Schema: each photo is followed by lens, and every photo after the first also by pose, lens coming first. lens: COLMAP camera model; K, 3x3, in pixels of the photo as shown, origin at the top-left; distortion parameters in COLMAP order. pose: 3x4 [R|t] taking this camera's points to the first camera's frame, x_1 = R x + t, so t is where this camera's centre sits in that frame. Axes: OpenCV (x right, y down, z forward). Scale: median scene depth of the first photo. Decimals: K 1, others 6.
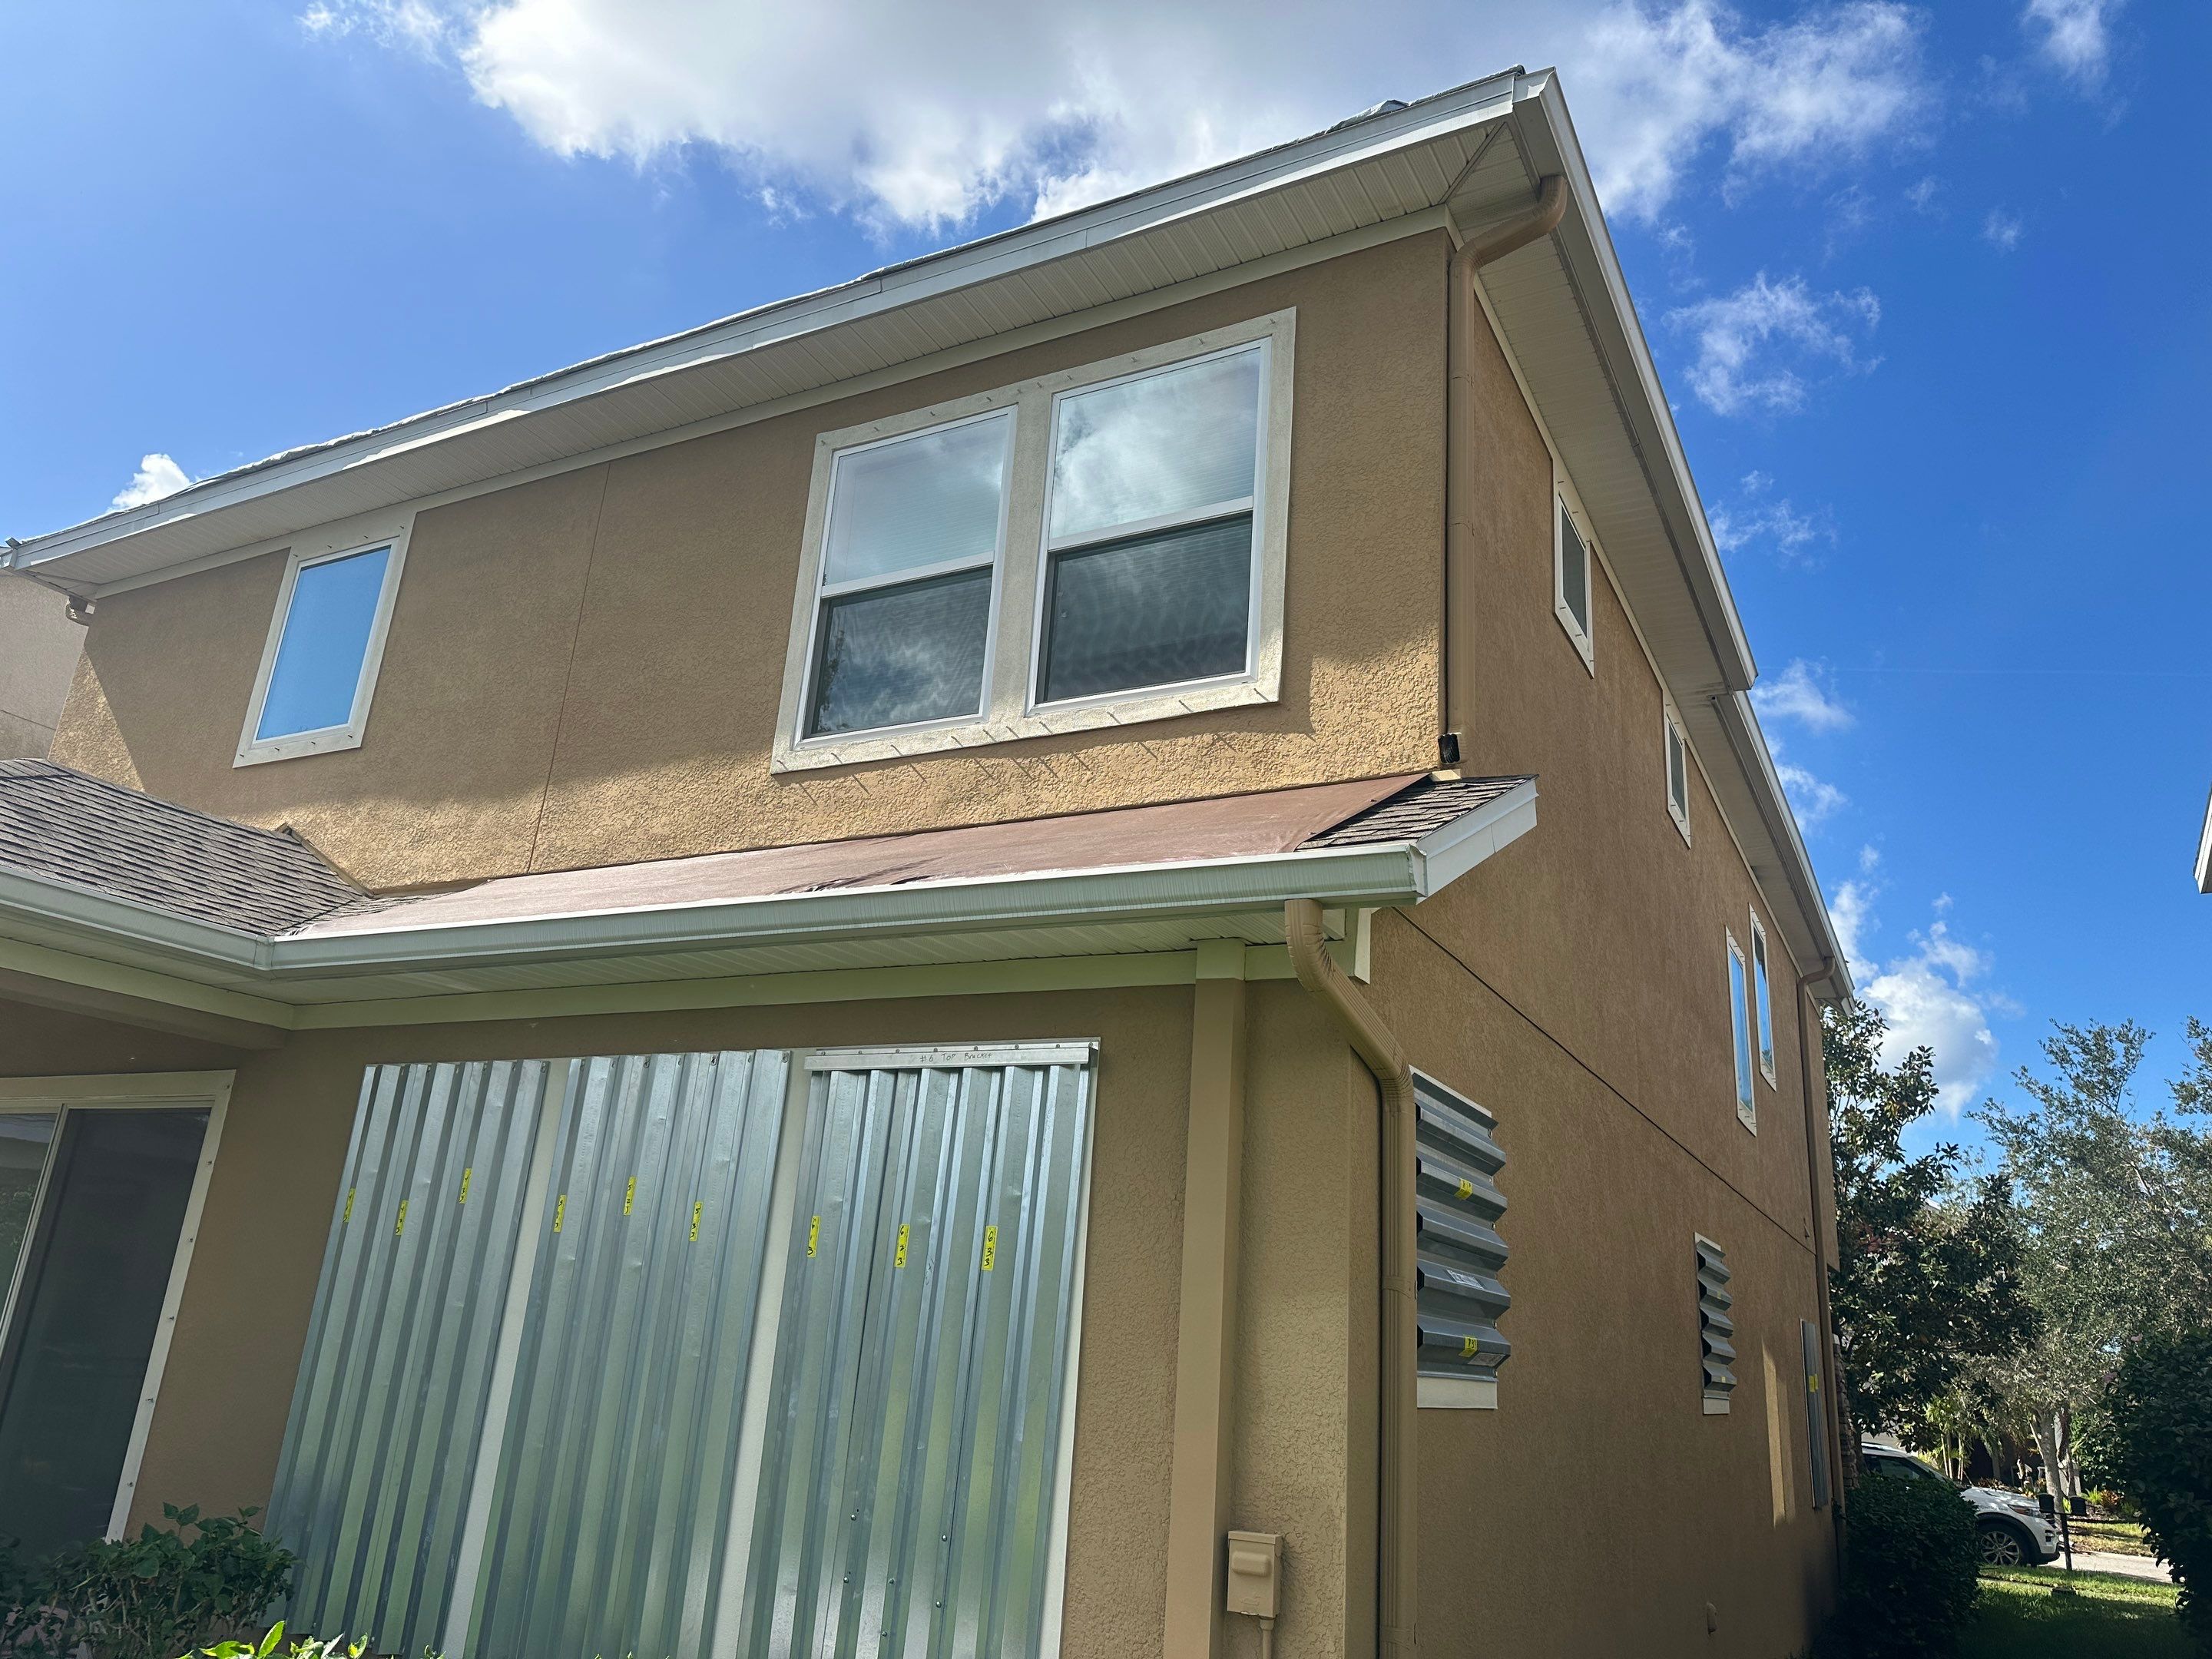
lens RADIAL K [[1550.4, 0, 1102.8], [0, 1550.4, 826.0], [0, 0, 1]] dist [0.085046, -0.085872]
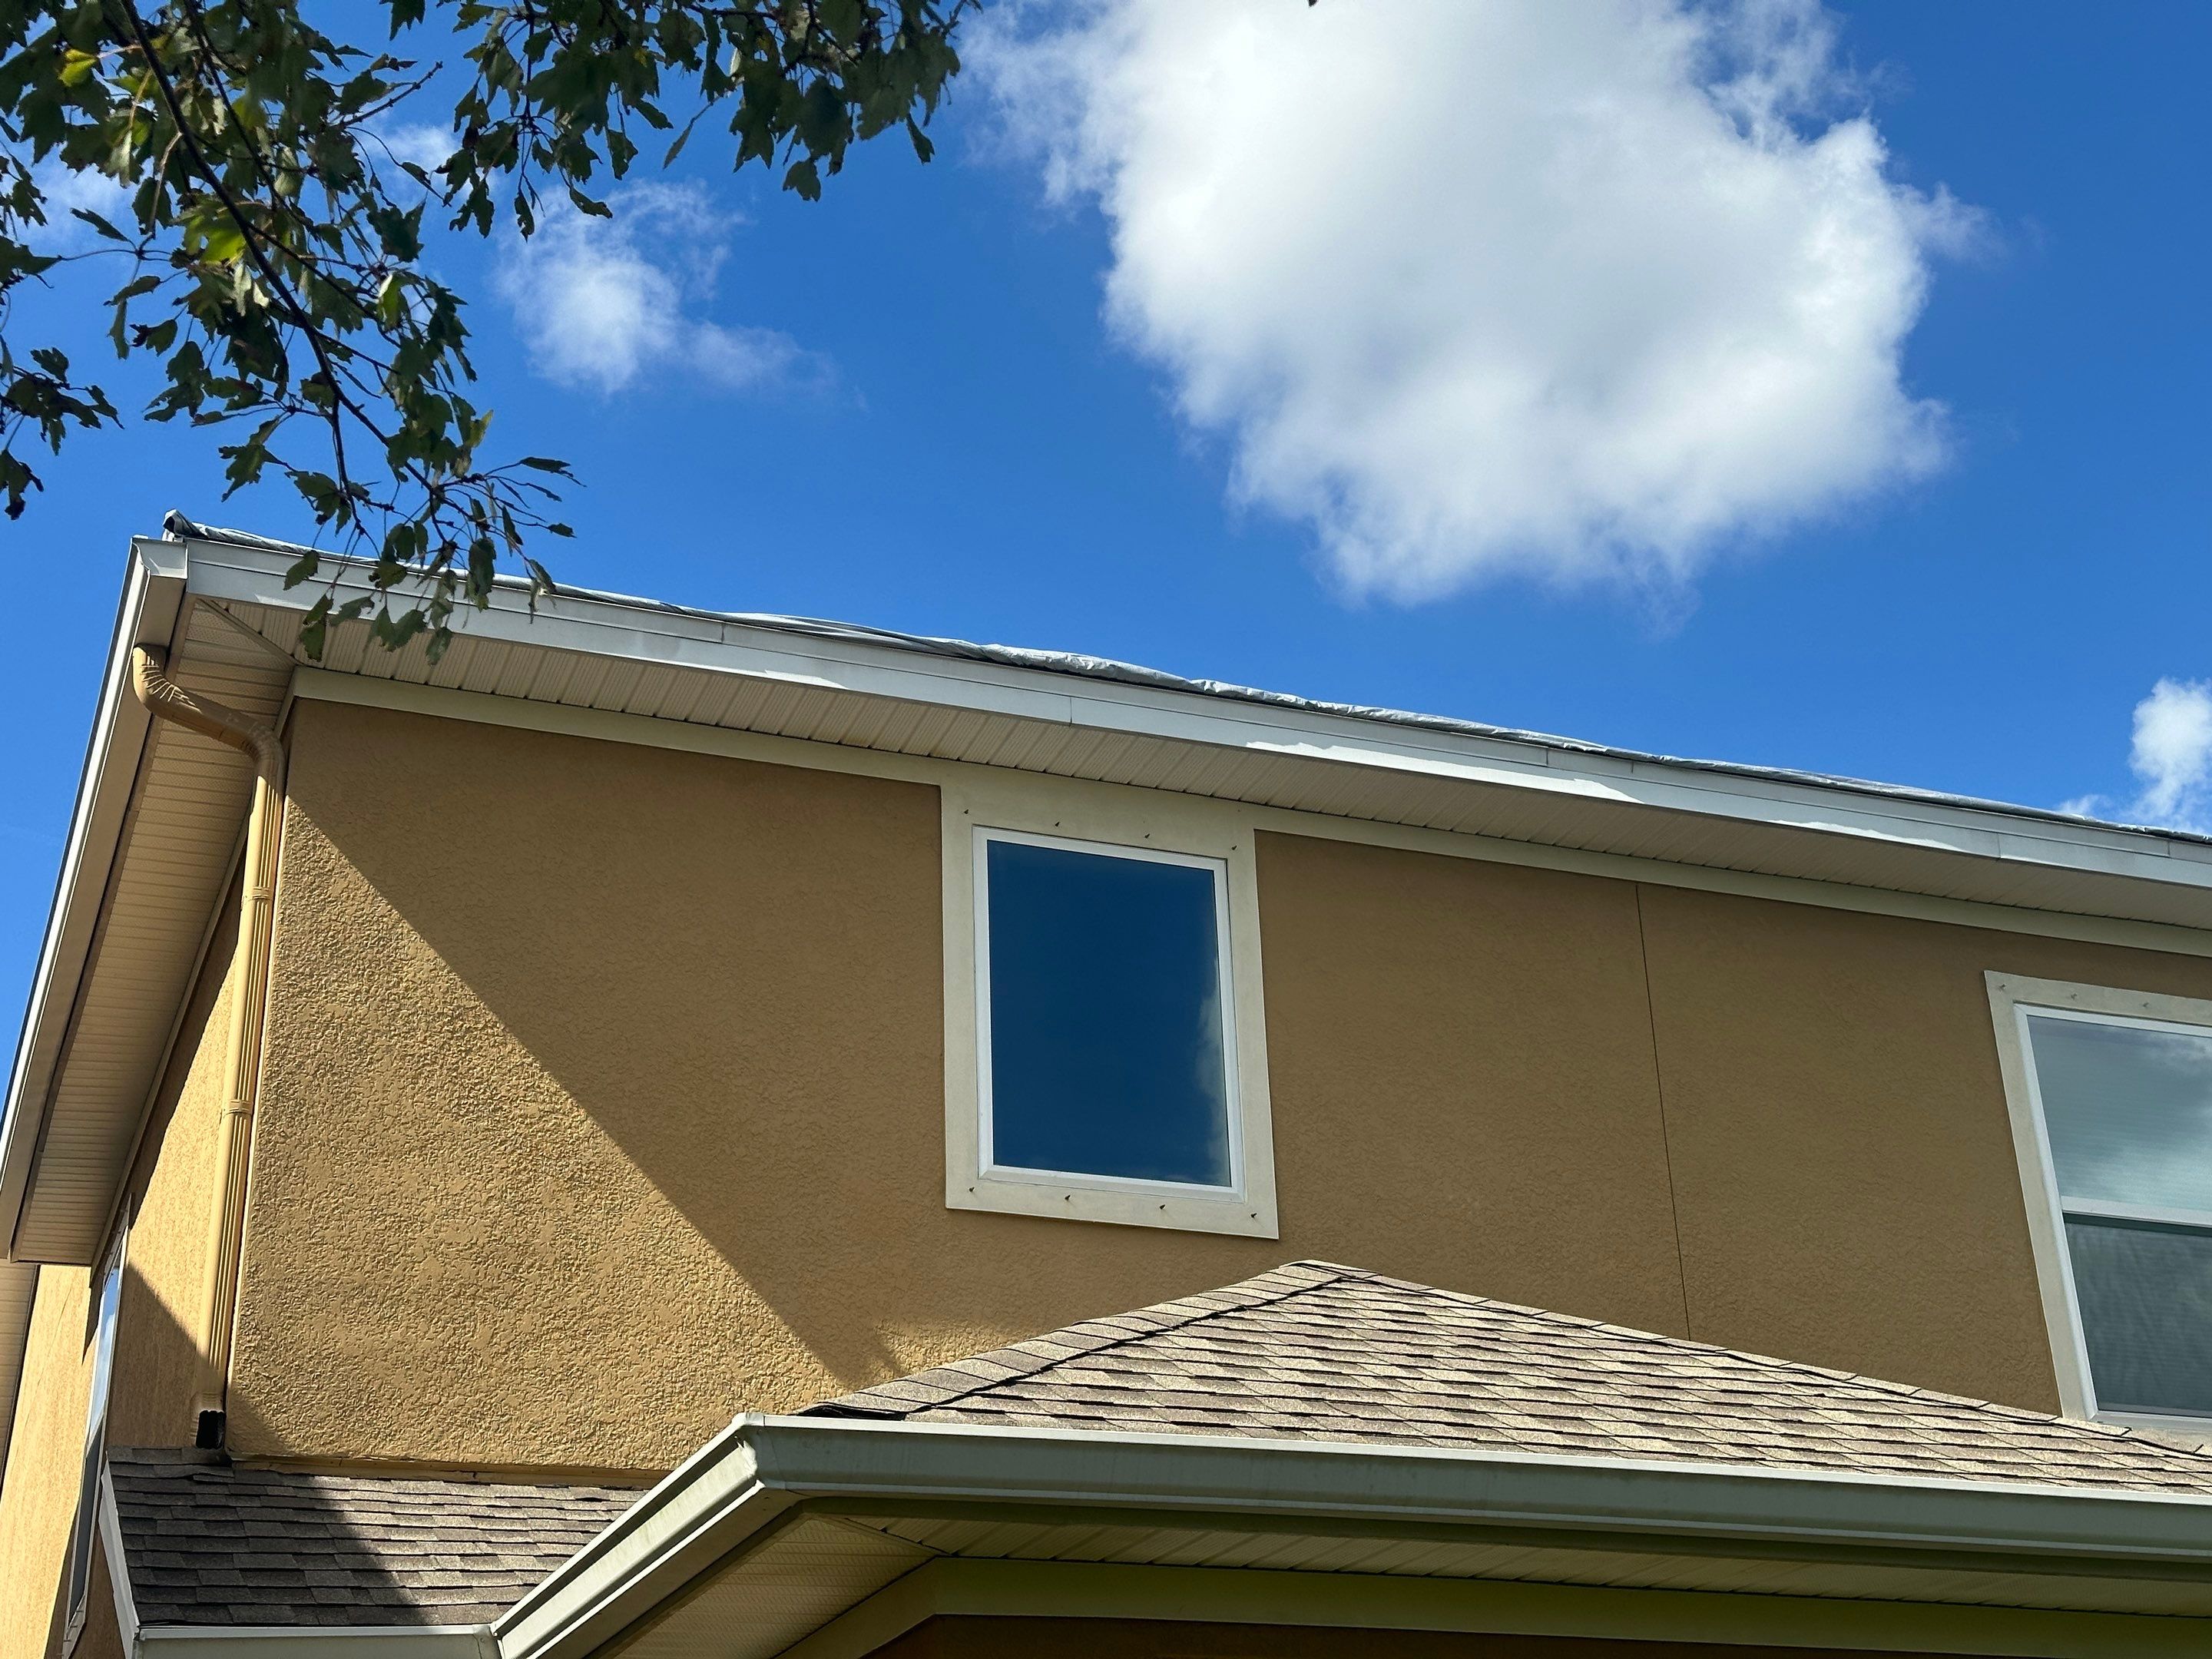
lens RADIAL K [[3046.6, 0, 994.8], [0, 3046.6, 822.6], [0, 0, 1]] dist [0.120012, -0.098391]
pose [[0.651695, 0.236638, 0.720622, -1.692754], [-0.165491, 0.971557, -0.169378, 0.010941], [-0.740207, -0.008874, 0.672320, 0.383212]]
